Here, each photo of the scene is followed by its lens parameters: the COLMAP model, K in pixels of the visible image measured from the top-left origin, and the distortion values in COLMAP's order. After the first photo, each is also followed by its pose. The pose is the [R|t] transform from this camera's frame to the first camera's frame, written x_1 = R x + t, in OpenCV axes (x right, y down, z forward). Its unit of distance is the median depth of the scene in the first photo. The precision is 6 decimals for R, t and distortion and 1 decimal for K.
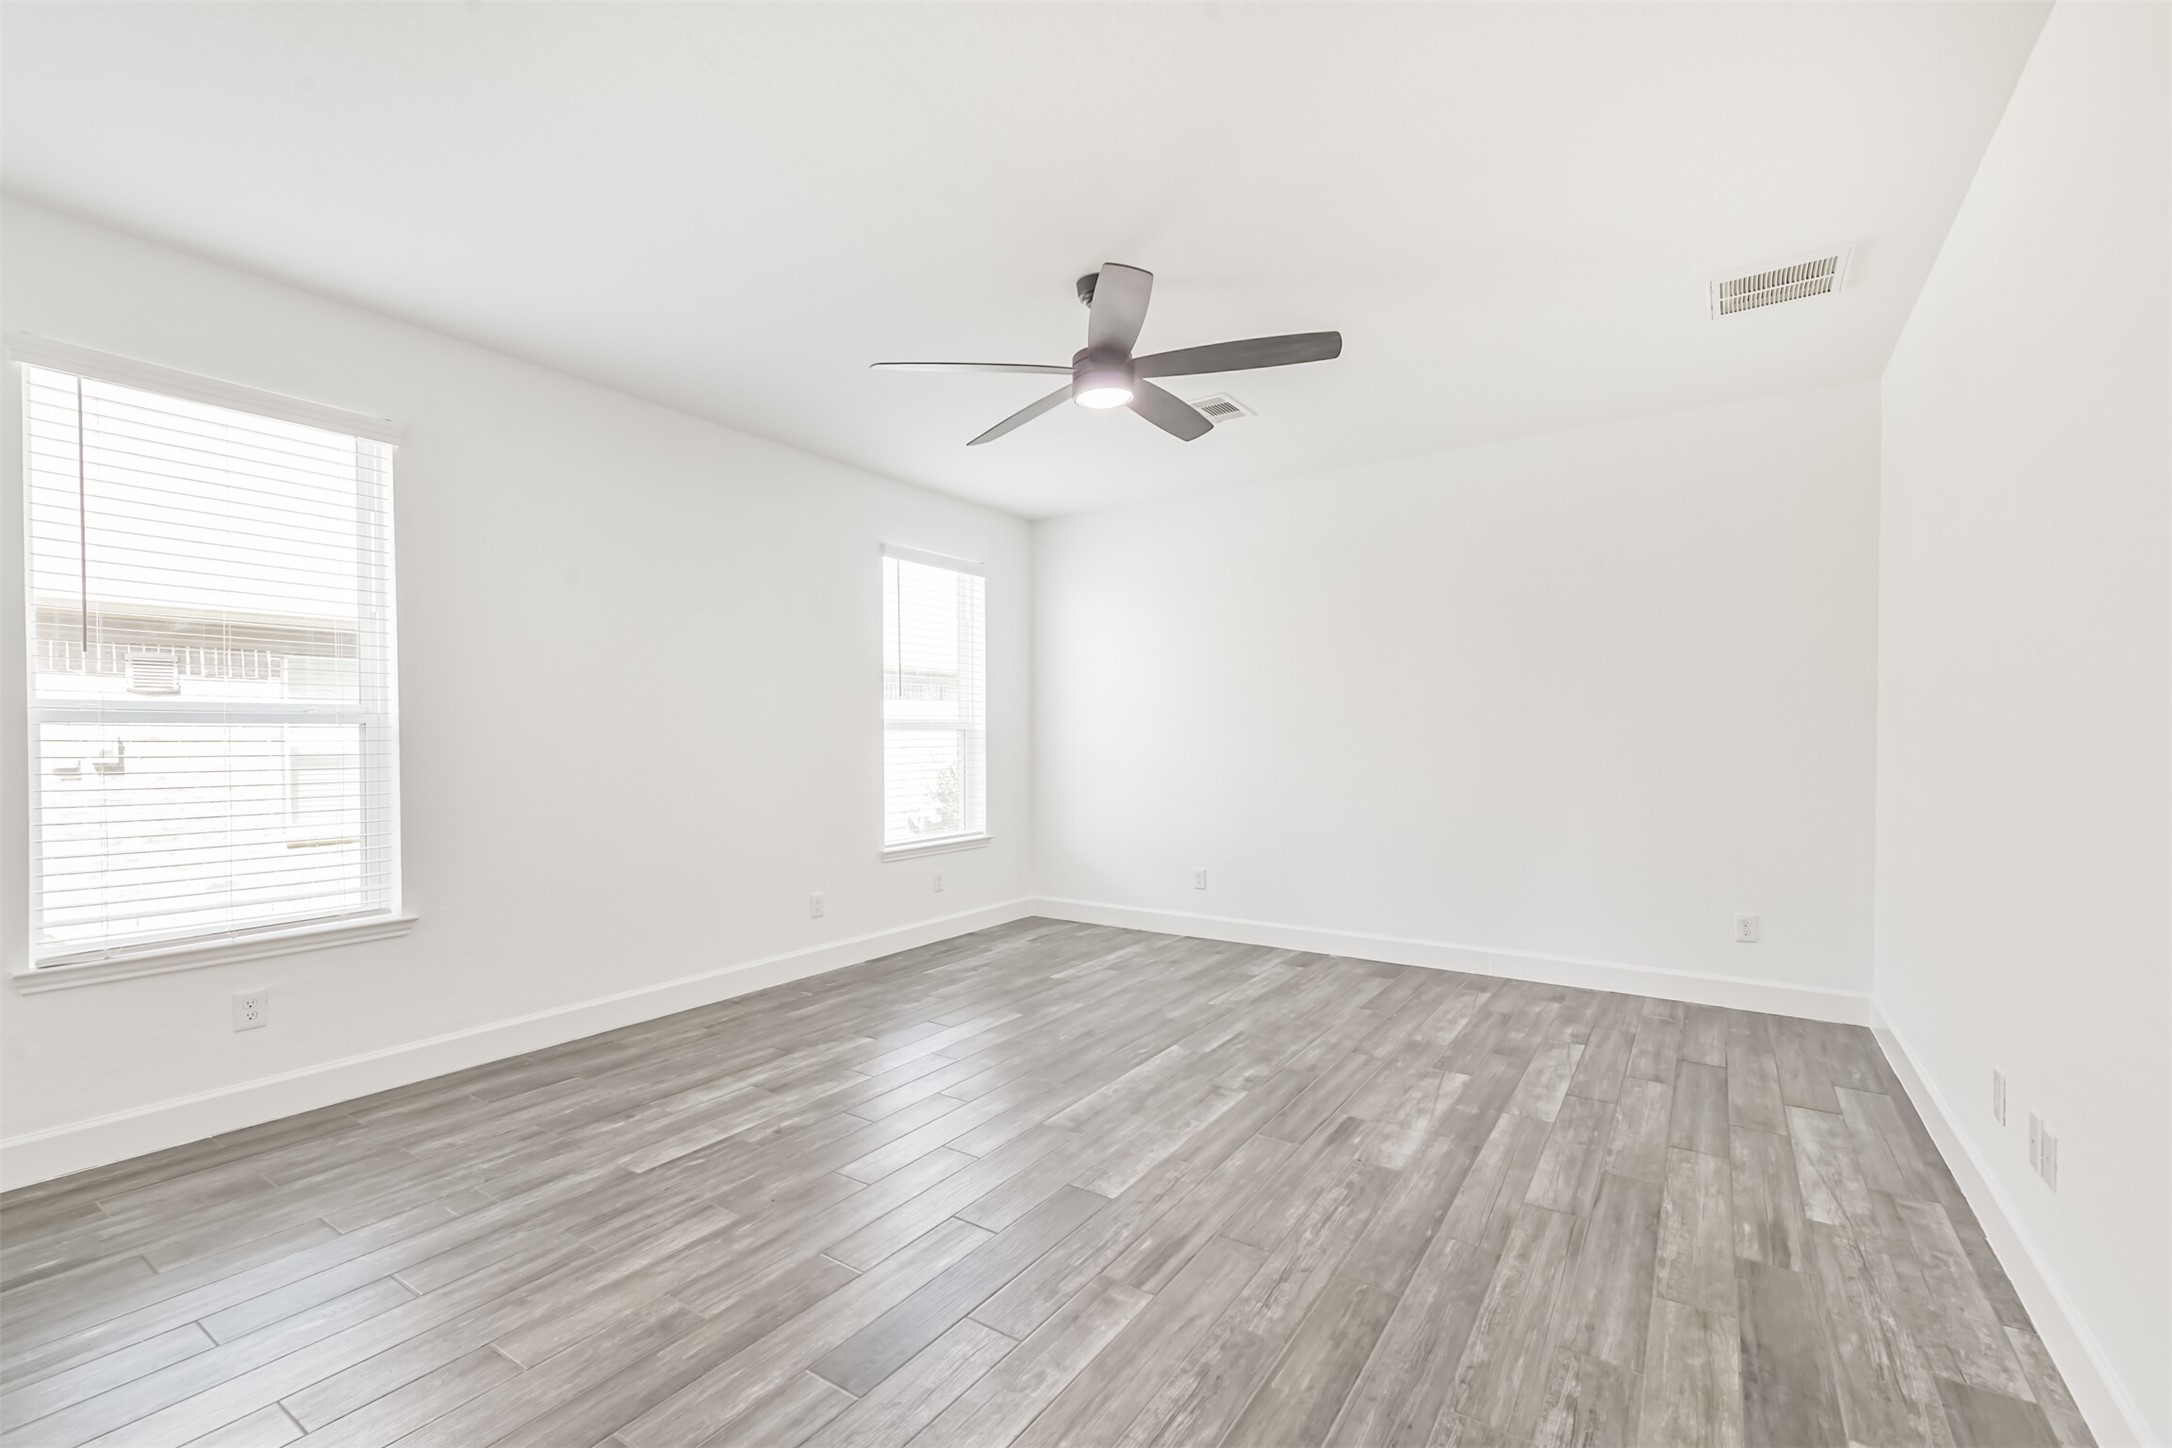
lens RADIAL K [[946.1, 0, 1088.0], [0, 946.1, 732.6], [0, 0, 1]] dist [0.002862, -0.000102]
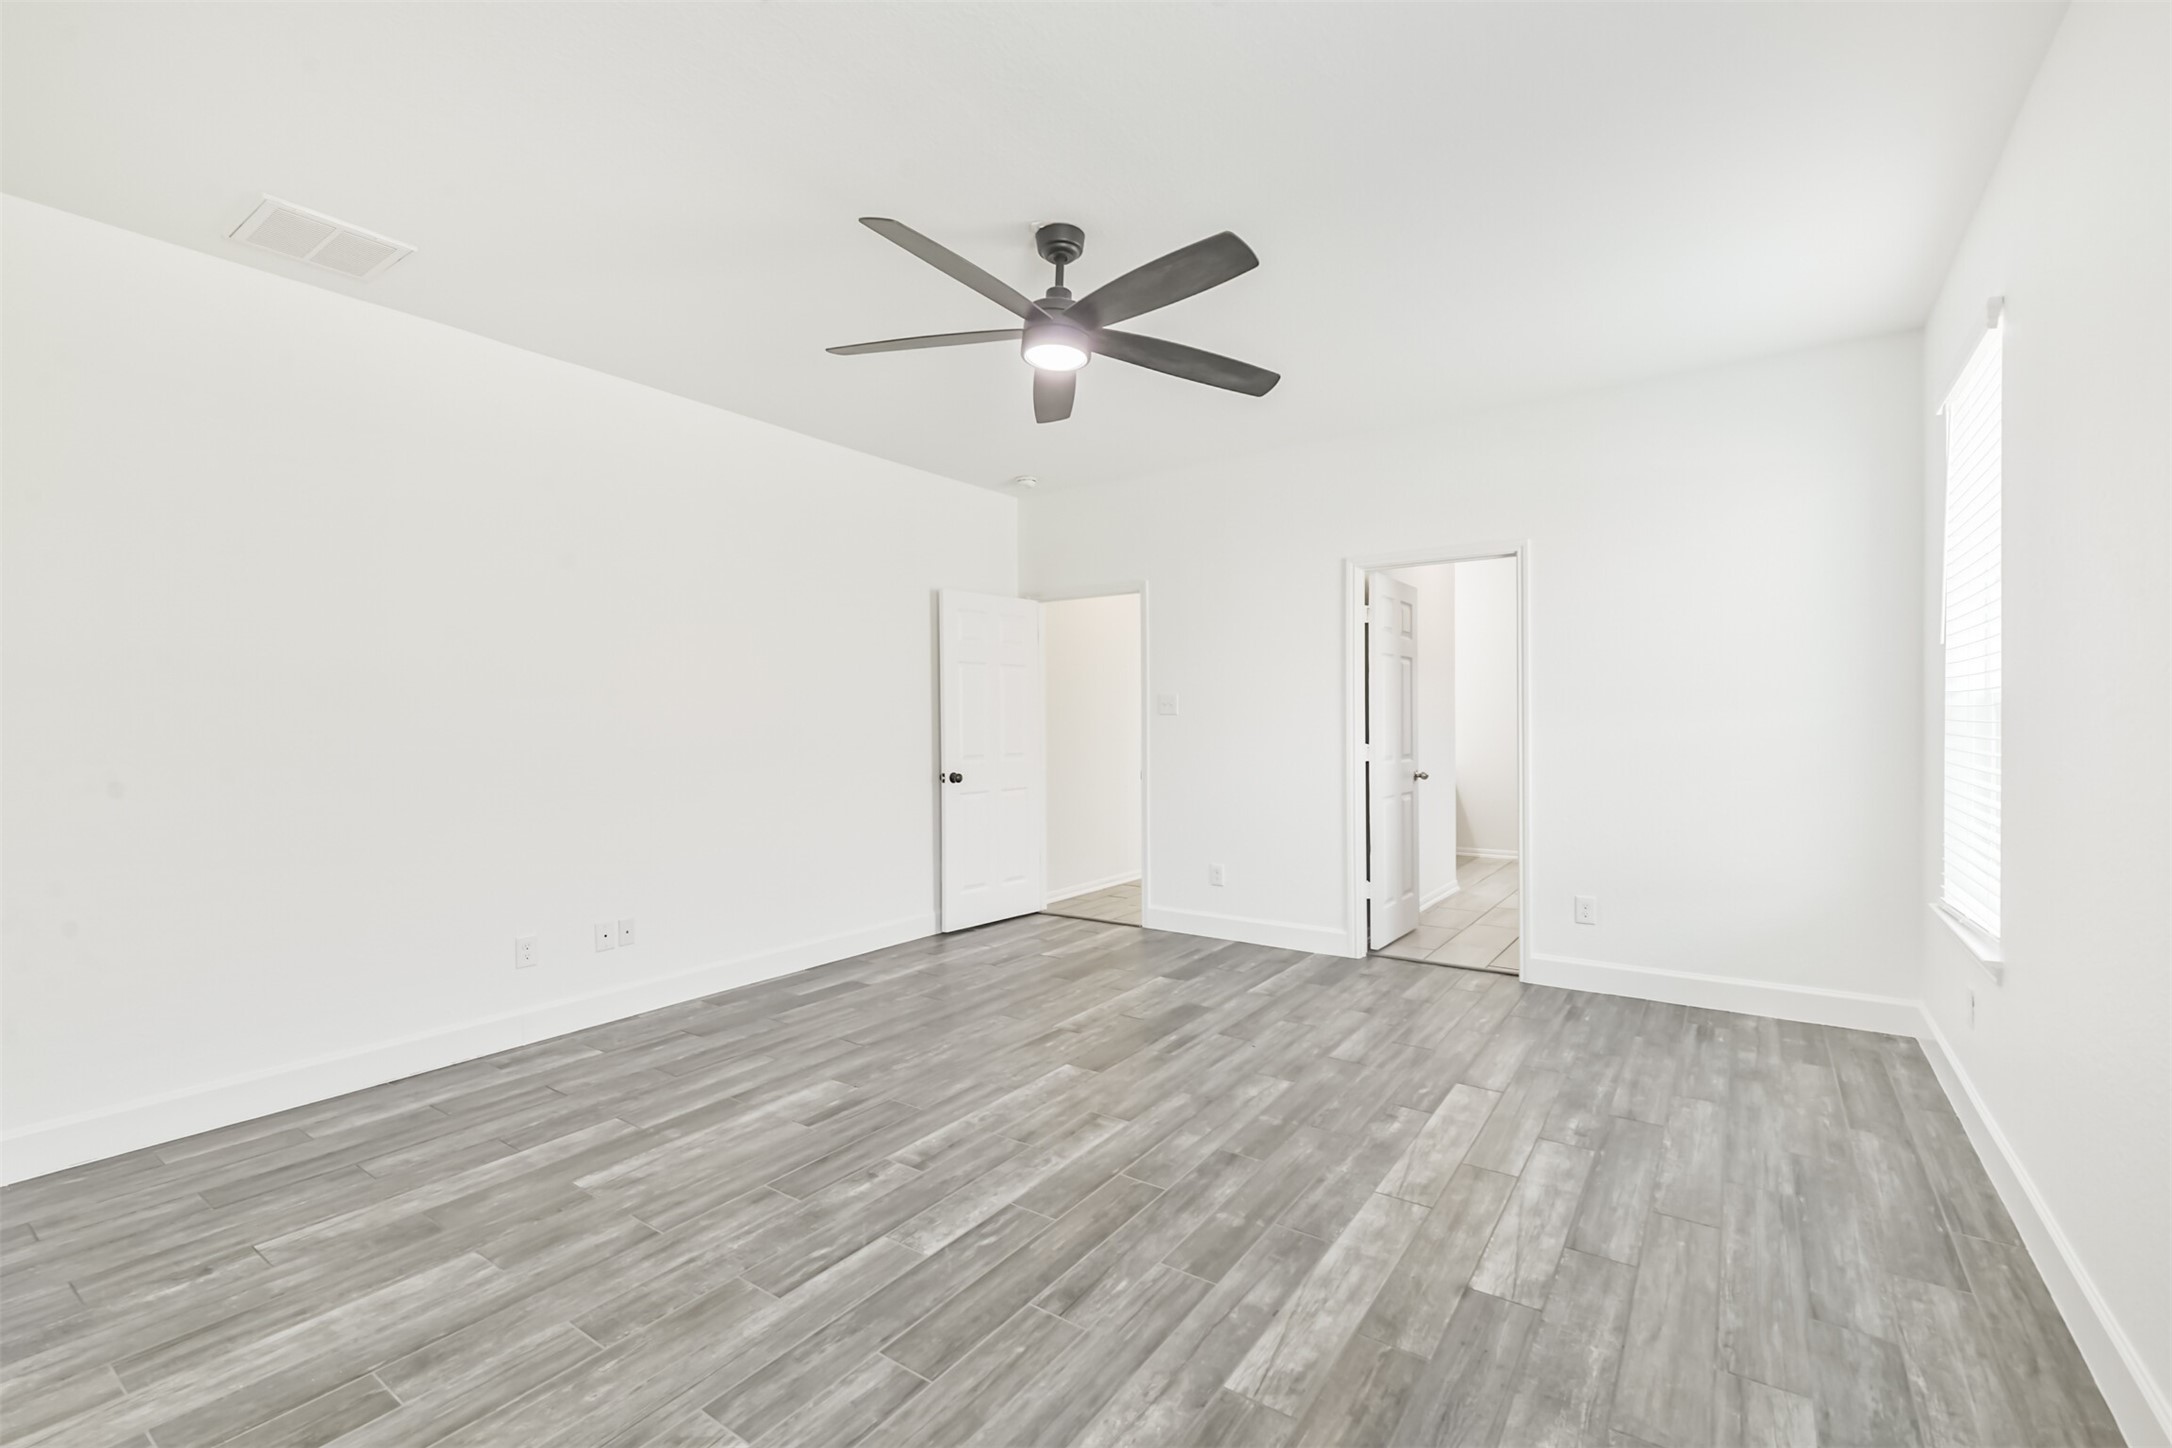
lens RADIAL K [[946.1, 0, 1083.9], [0, 946.1, 725.7], [0, 0, 1]] dist [0.002862, -0.000102]
pose [[-0.999764, 0.010244, 0.019146, -0.023268], [0.010237, 0.999947, -0.000447, 0.004058], [-0.019150, -0.000251, -0.999817, 1.910839]]
